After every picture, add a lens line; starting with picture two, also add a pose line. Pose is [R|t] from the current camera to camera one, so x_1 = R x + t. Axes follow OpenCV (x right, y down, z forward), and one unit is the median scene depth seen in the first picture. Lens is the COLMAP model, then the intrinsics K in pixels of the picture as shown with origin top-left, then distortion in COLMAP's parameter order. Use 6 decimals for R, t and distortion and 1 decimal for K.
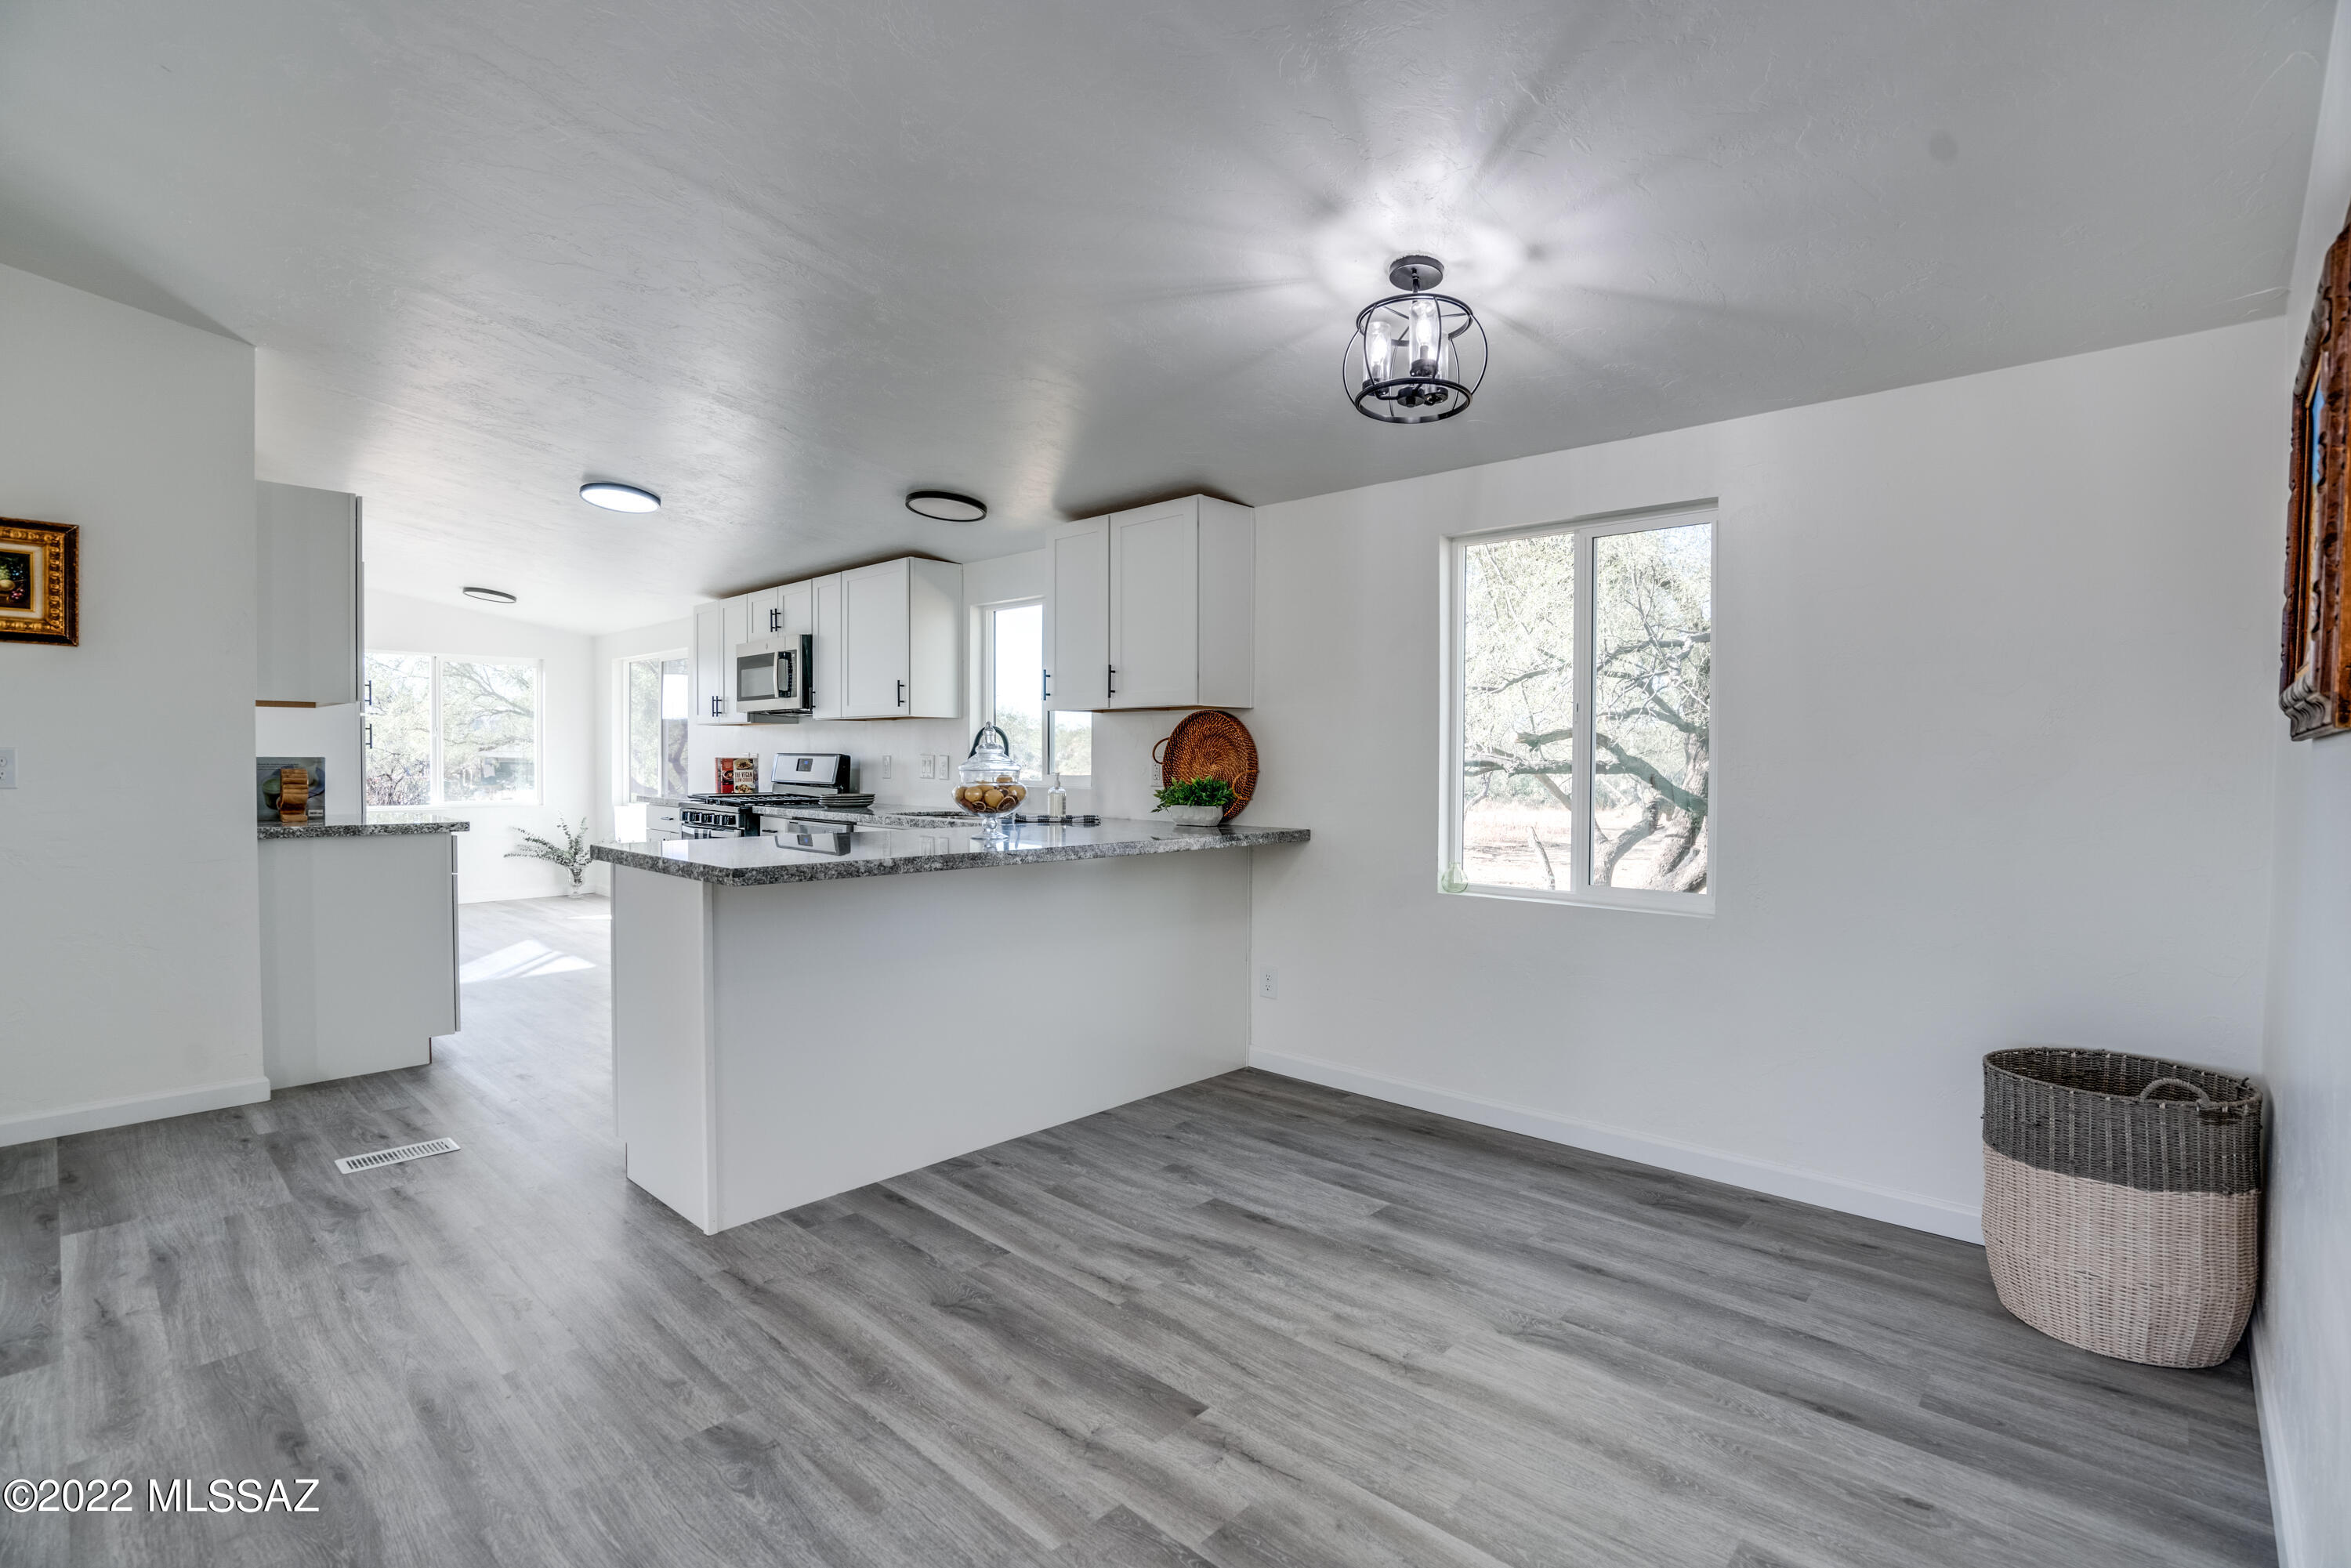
lens RADIAL K [[1093.5, 0, 1171.3], [0, 1093.5, 780.9], [0, 0, 1]] dist [-0.058897, 0.022372]
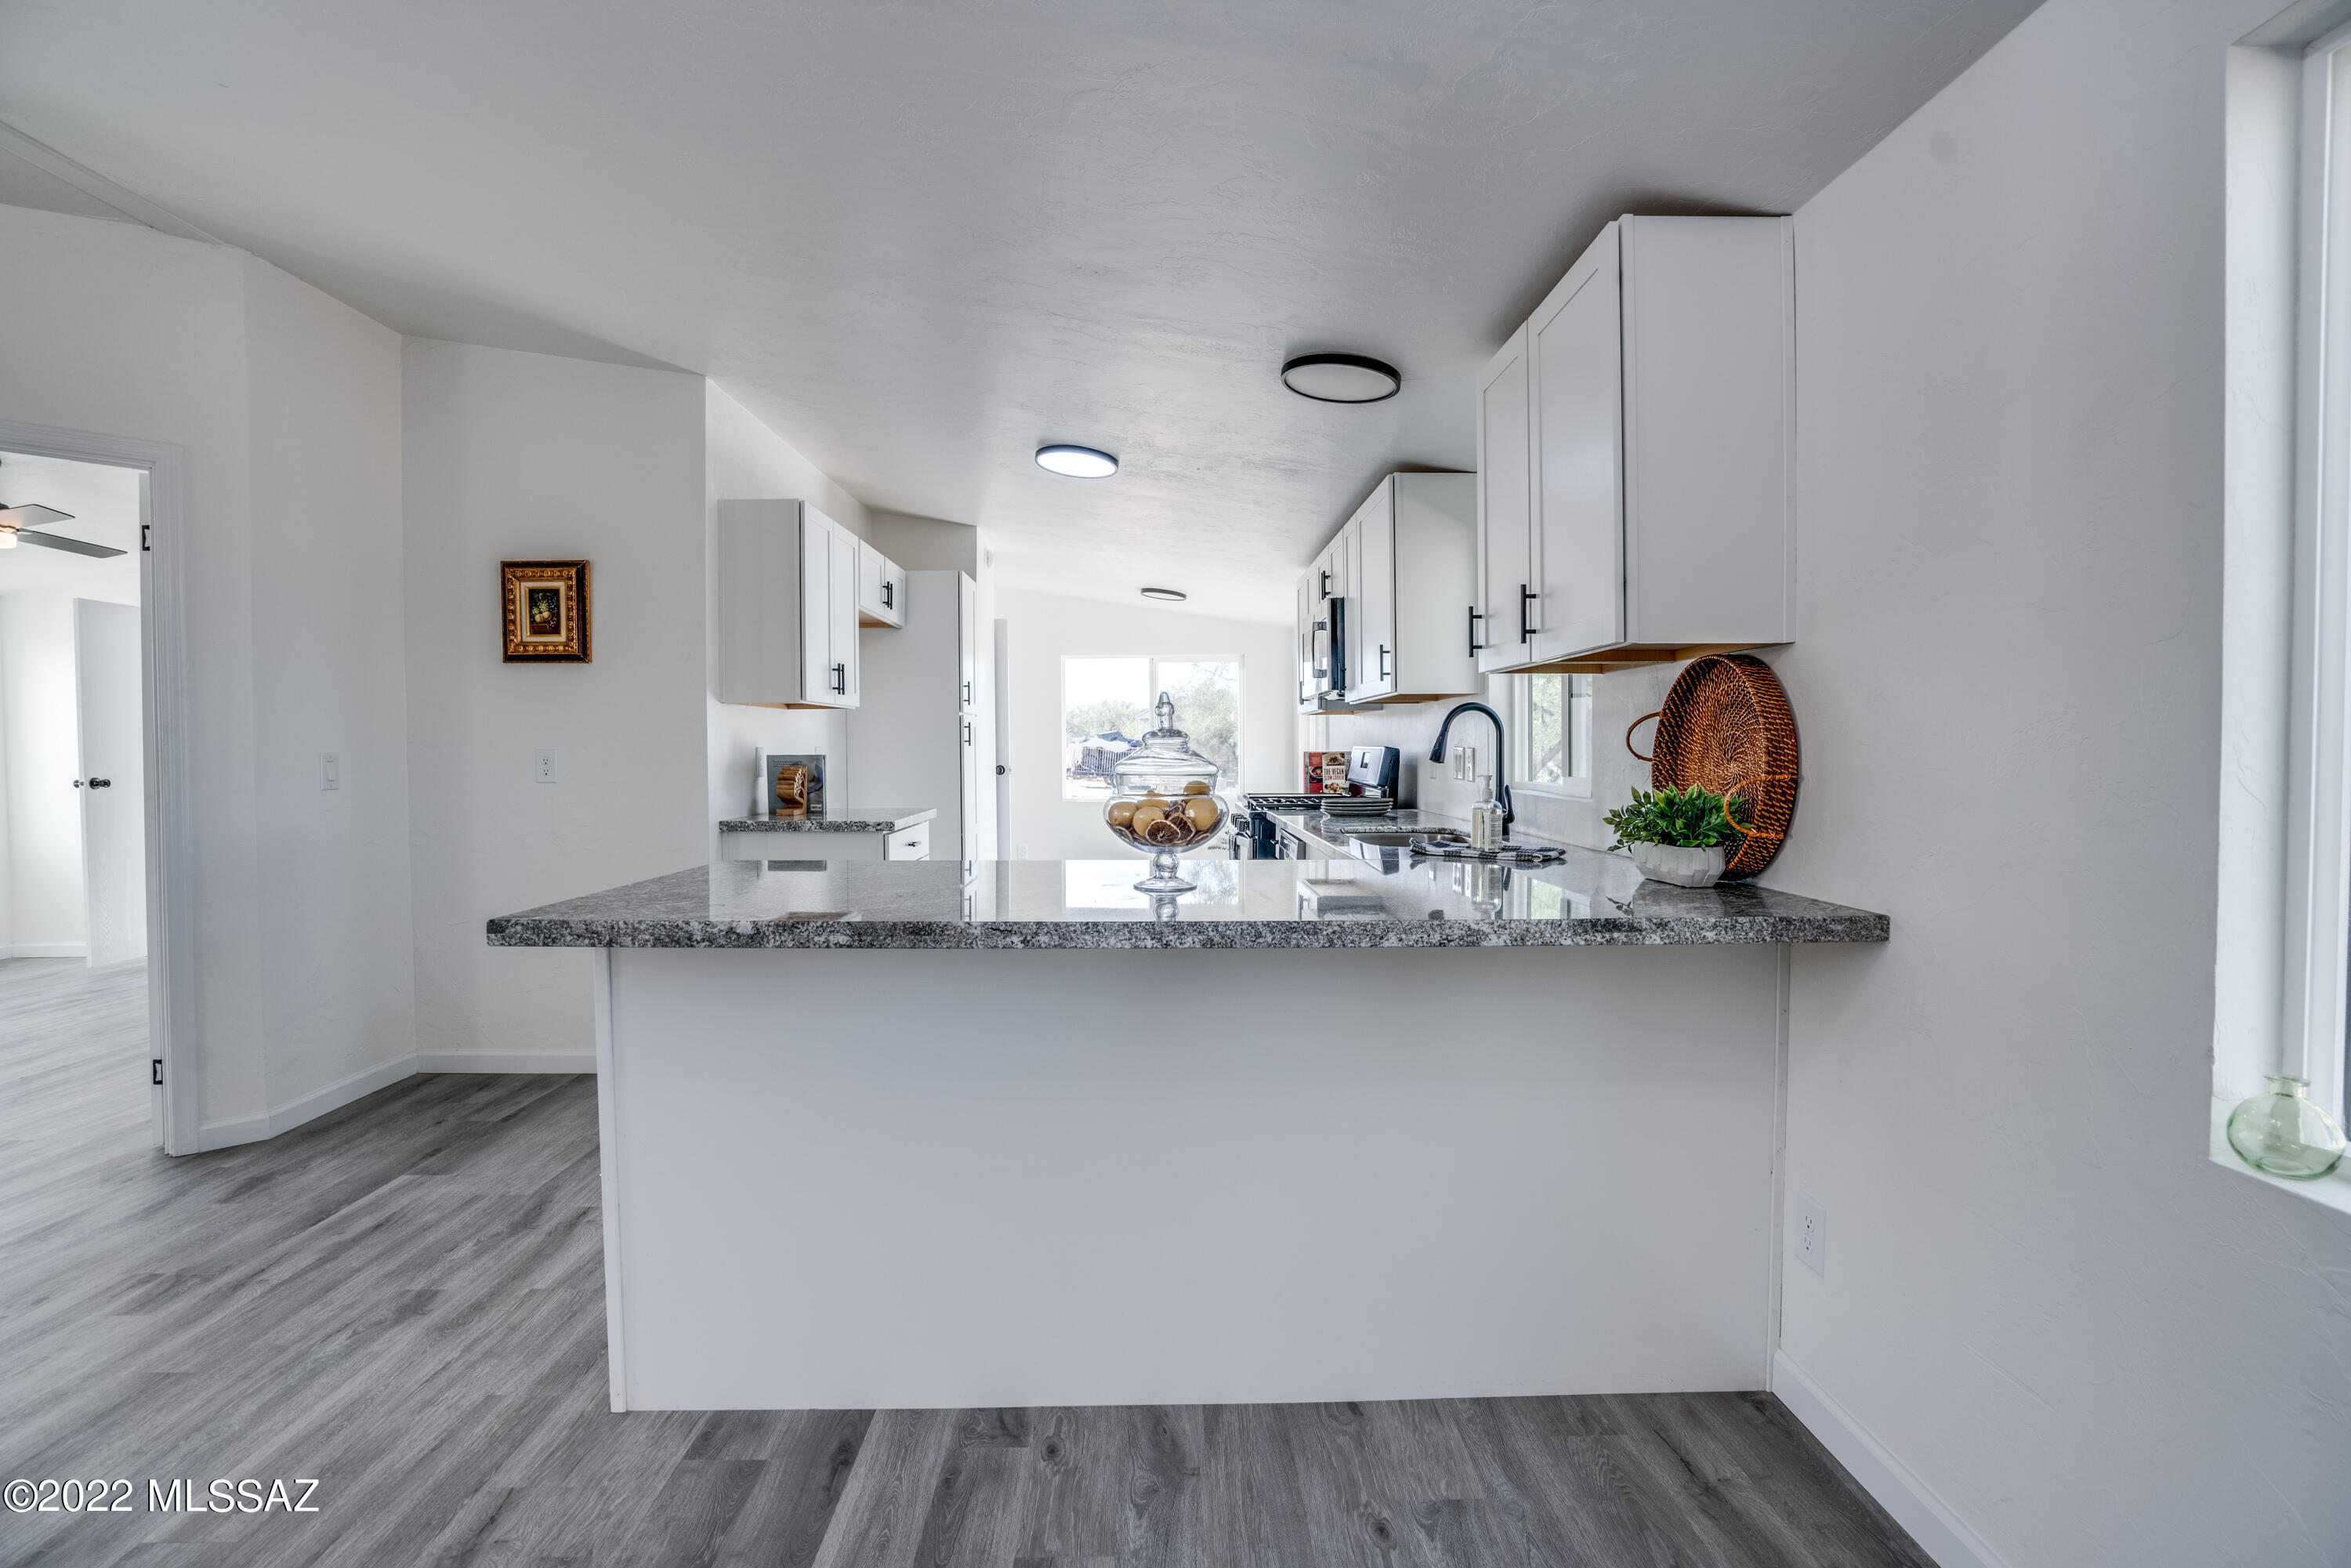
lens RADIAL K [[1093.5, 0, 1171.3], [0, 1093.5, 780.9], [0, 0, 1]] dist [-0.058897, 0.022372]
pose [[0.697404, 0.012464, -0.716570, 0.286402], [-0.007695, 0.999921, 0.009904, -0.012534], [0.716637, -0.001393, 0.697445, 0.635442]]
